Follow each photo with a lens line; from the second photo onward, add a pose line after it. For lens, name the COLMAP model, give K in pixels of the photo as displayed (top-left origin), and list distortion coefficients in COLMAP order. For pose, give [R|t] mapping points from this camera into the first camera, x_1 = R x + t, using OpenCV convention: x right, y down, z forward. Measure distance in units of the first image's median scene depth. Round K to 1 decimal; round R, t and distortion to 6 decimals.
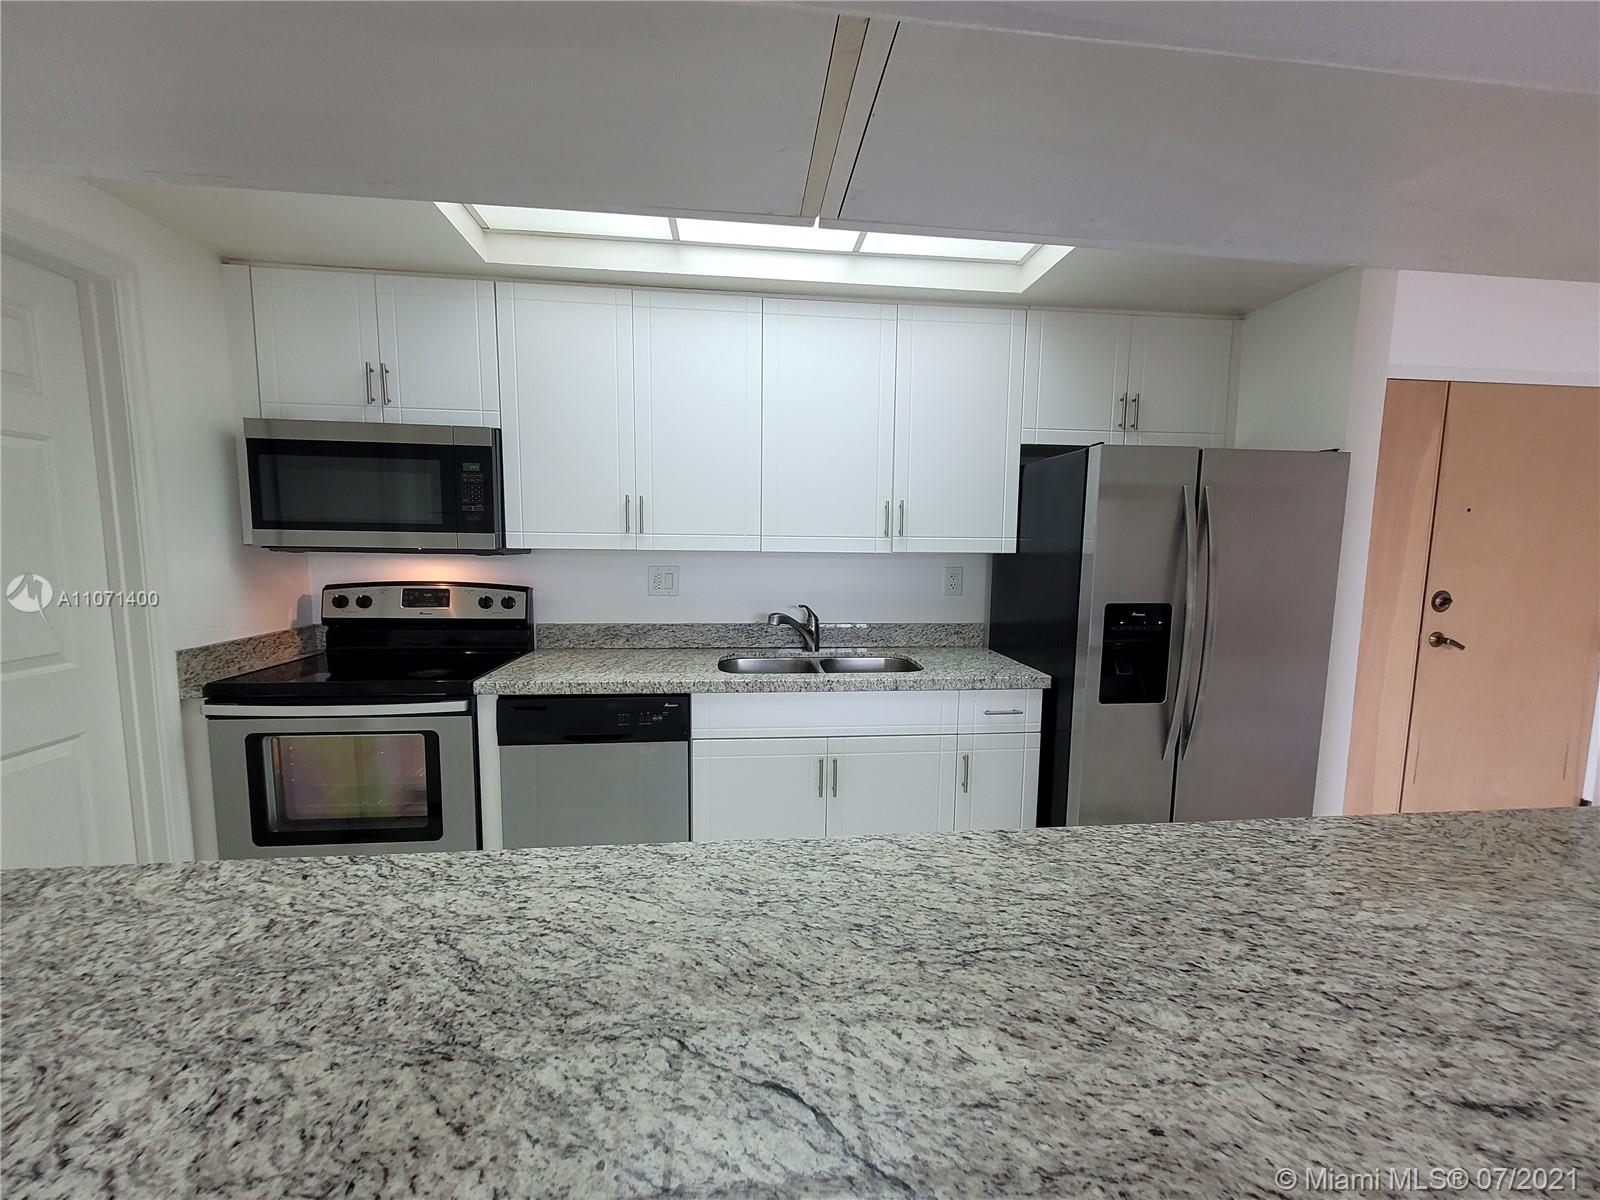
lens RADIAL K [[626.5, 0, 804.7], [0, 626.5, 610.1], [0, 0, 1]] dist [-0.001589, 0.003136]
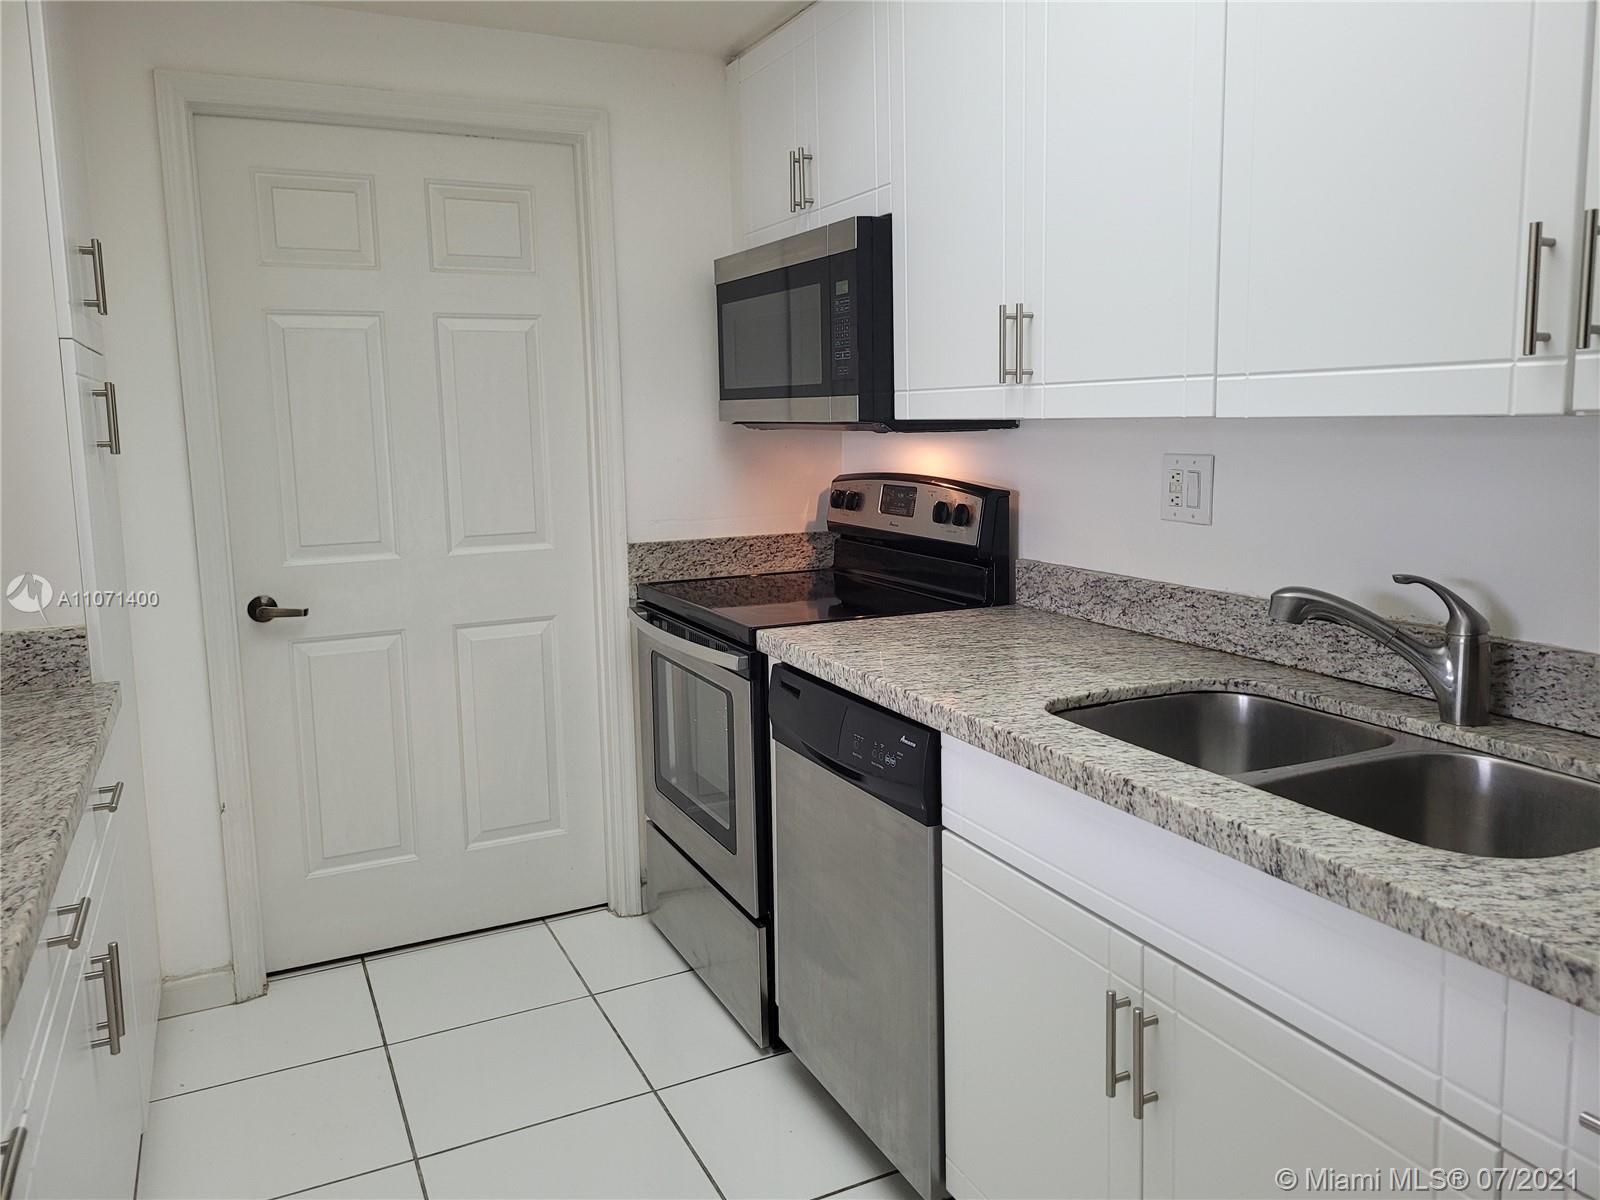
lens RADIAL K [[1205.0, 0, 819.3], [0, 1205.0, 570.0], [0, 0, 1]] dist [0.046270, -0.004605]
pose [[0.340544, 0.100698, -0.934821, 1.376999], [-0.078000, 0.993847, 0.078642, -0.103604], [0.936988, 0.046135, 0.346303, 1.359828]]
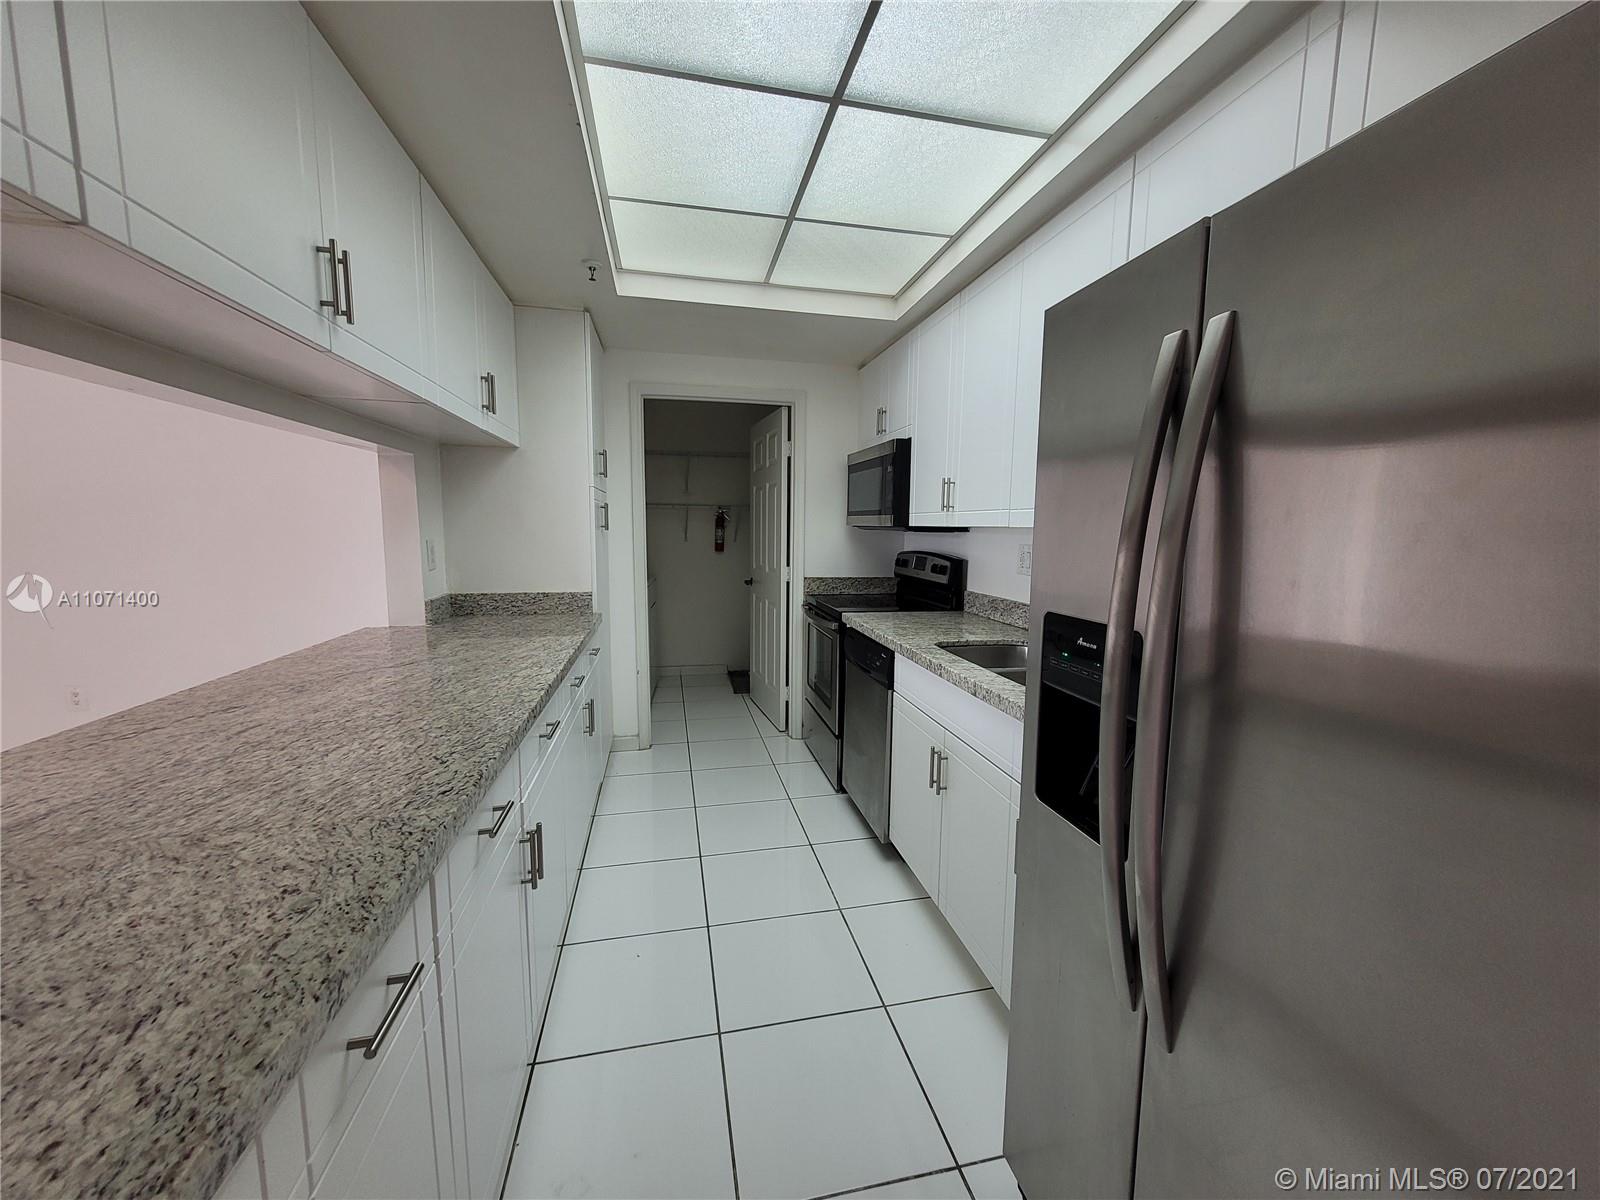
lens RADIAL K [[626.5, 0, 804.7], [0, 626.5, 610.1], [0, 0, 1]] dist [-0.001589, 0.003136]
pose [[0.109883, 0.118812, -0.986818, 2.065029], [-0.118882, 0.987274, 0.105630, -0.087981], [0.986809, 0.105708, 0.122609, 1.562419]]
